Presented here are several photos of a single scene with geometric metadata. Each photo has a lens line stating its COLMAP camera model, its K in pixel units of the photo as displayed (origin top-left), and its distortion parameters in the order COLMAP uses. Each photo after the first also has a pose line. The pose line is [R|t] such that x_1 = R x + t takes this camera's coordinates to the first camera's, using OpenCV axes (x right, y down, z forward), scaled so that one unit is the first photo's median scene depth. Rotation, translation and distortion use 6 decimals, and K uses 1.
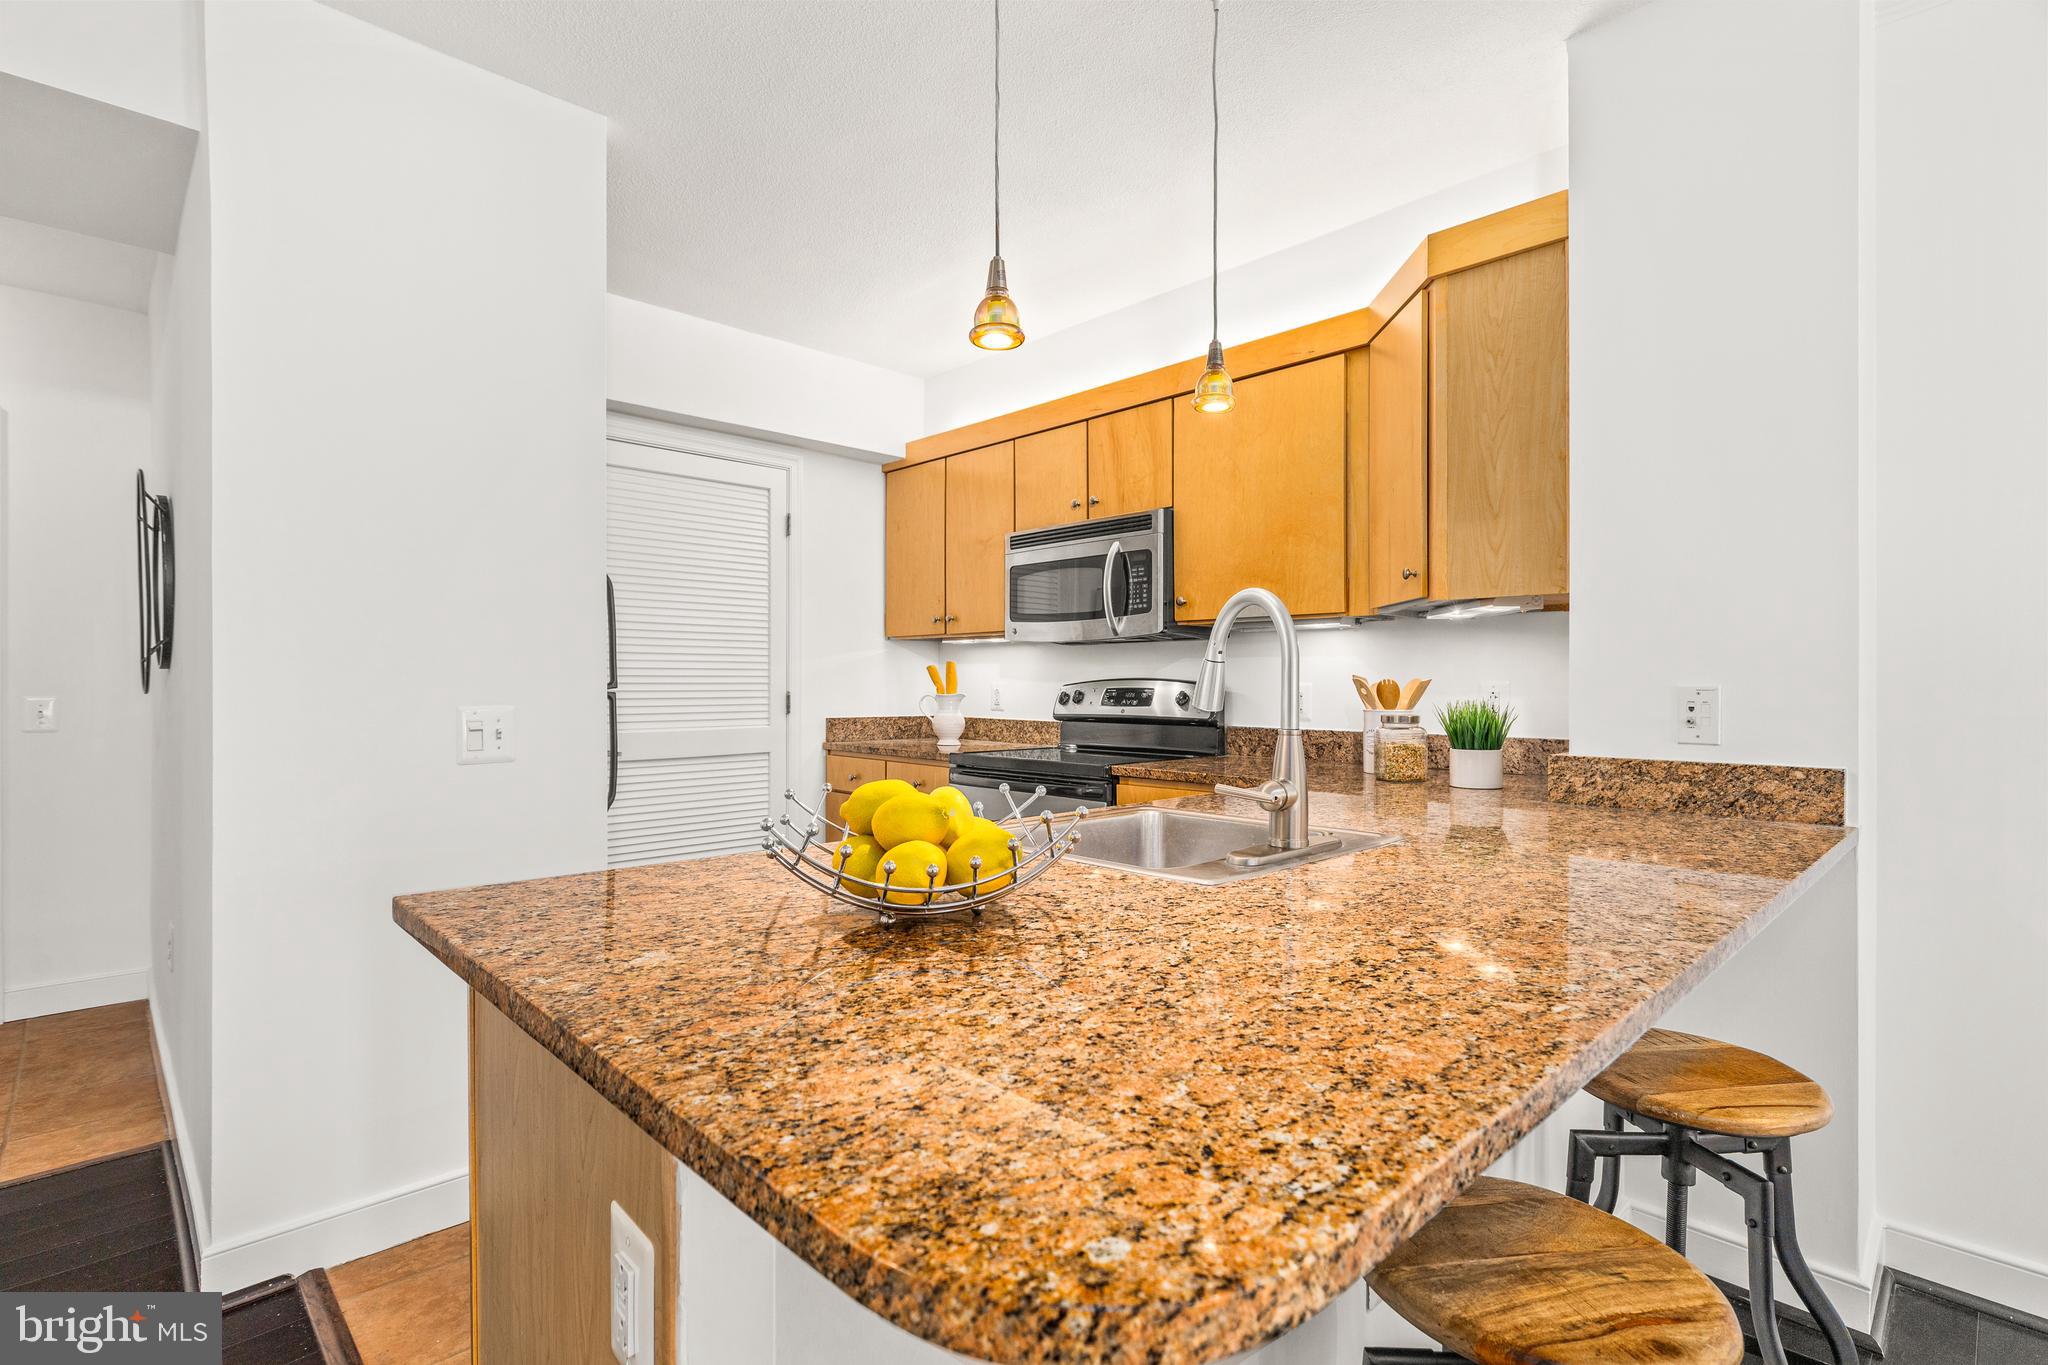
lens RADIAL K [[964.2, 0, 1024.0], [0, 964.2, 682.5], [0, 0, 1]] dist [0.001709, 0.000154]
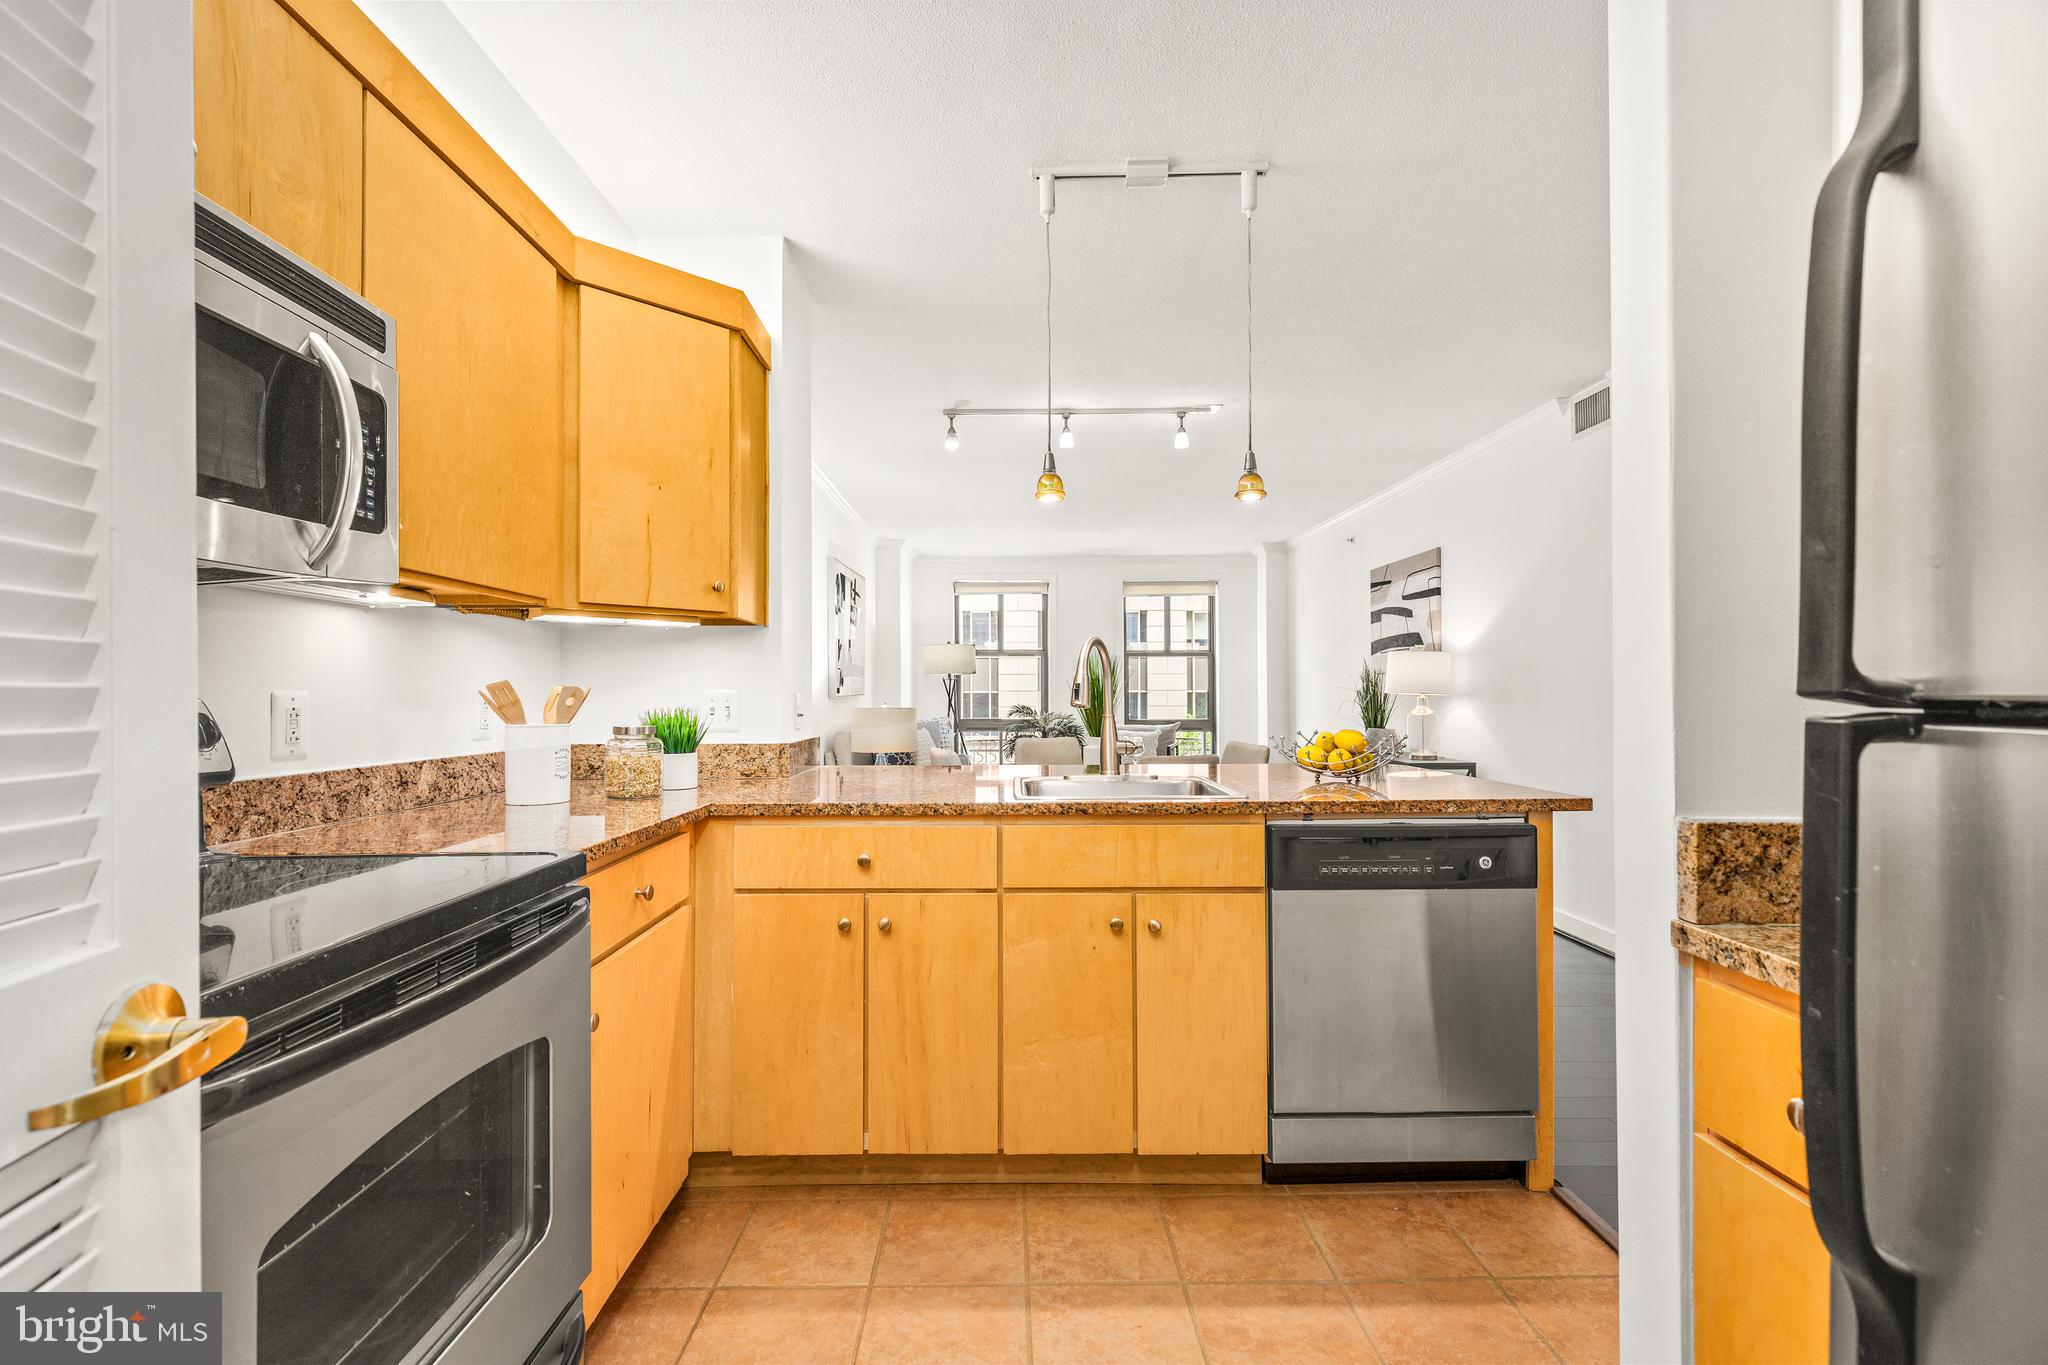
lens RADIAL K [[916.9, 0, 1016.5], [0, 916.9, 680.8], [0, 0, 1]] dist [0.000807, -0.000239]
pose [[-0.725809, 0.009873, 0.687826, -0.340937], [-0.000746, 0.999885, -0.015141, 0.002019], [-0.687896, -0.011503, -0.725718, 0.984804]]
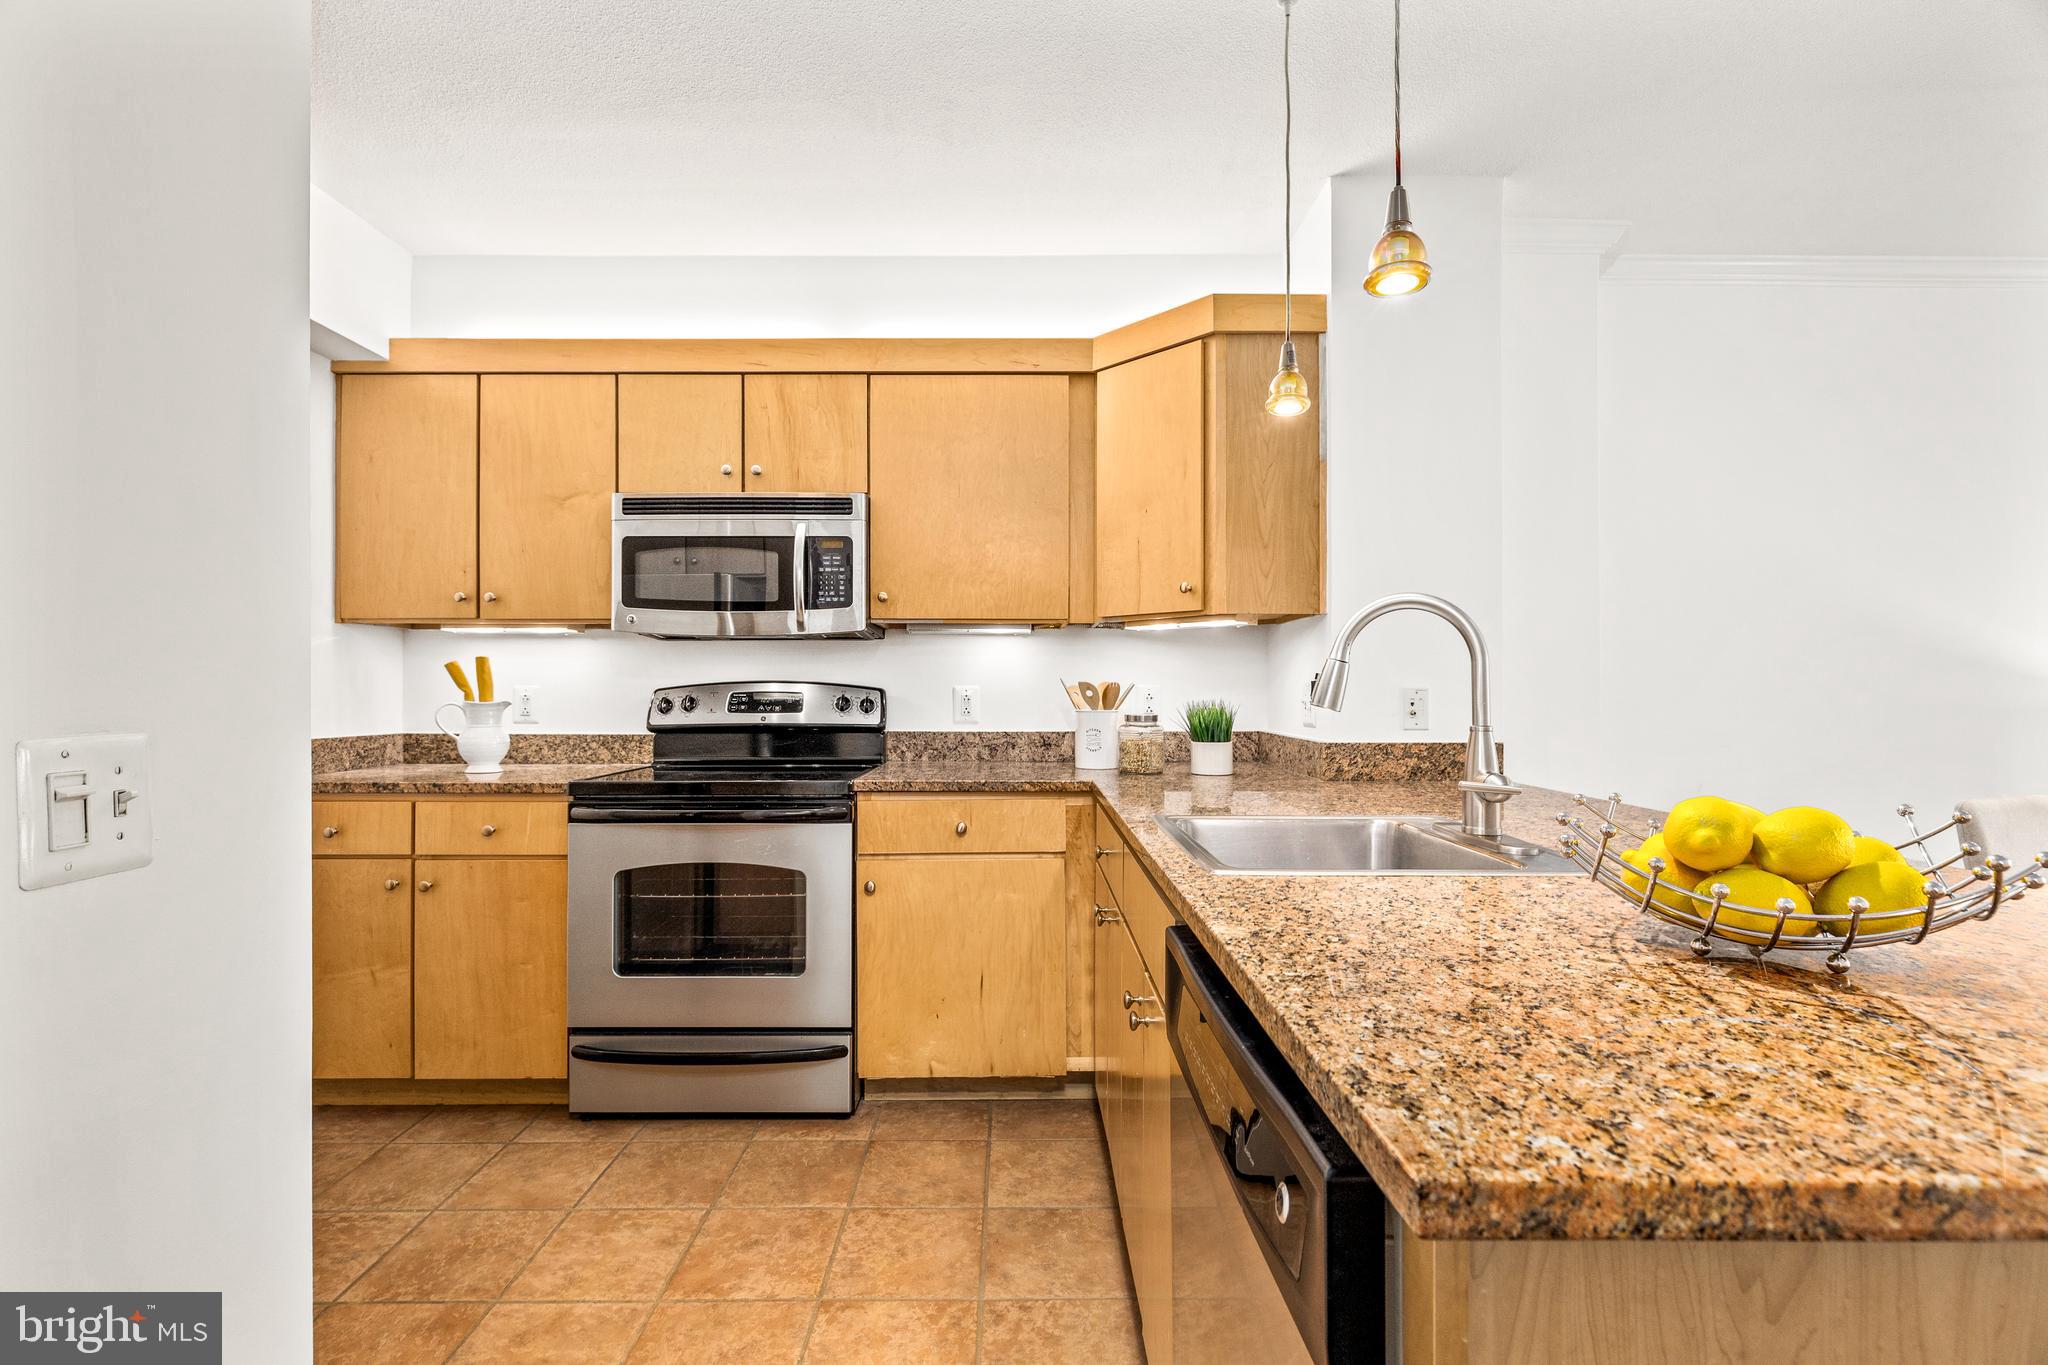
lens RADIAL K [[916.9, 0, 1016.5], [0, 916.9, 680.8], [0, 0, 1]] dist [0.000807, -0.000239]
pose [[0.694011, 0.004711, 0.719949, -0.333690], [0.000862, 0.999972, -0.007375, 0.001800], [-0.719964, 0.005739, 0.693988, 0.263454]]
